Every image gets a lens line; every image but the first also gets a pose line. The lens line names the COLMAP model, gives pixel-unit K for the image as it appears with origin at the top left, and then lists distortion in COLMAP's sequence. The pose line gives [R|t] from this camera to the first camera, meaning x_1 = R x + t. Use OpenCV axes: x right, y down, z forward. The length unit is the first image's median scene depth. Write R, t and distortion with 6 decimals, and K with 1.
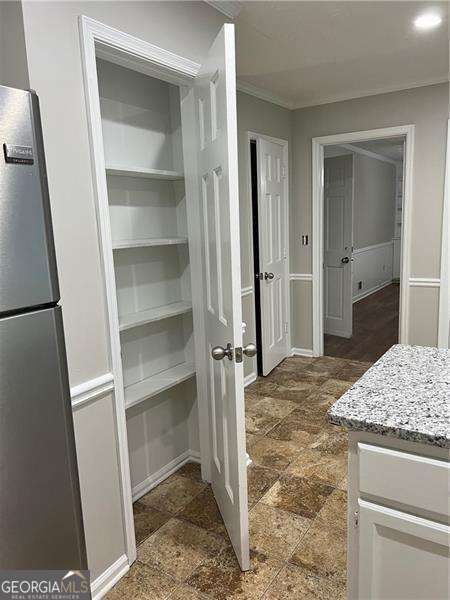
lens RADIAL K [[451.0, 0, 231.3], [0, 451.0, 298.4], [0, 0, 1]] dist [0.085881, -0.115486]
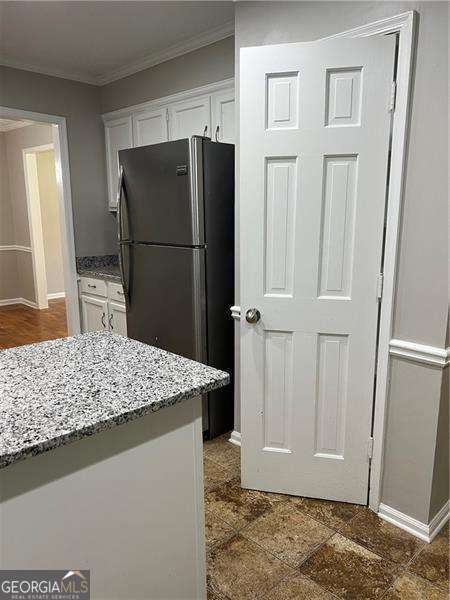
lens RADIAL K [[451.0, 0, 231.3], [0, 451.0, 298.4], [0, 0, 1]] dist [0.085881, -0.115486]
pose [[-0.220805, 0.224016, -0.949243, 1.156010], [-0.149250, 0.954041, 0.259866, -0.239906], [0.963831, 0.199054, -0.177223, 1.223880]]
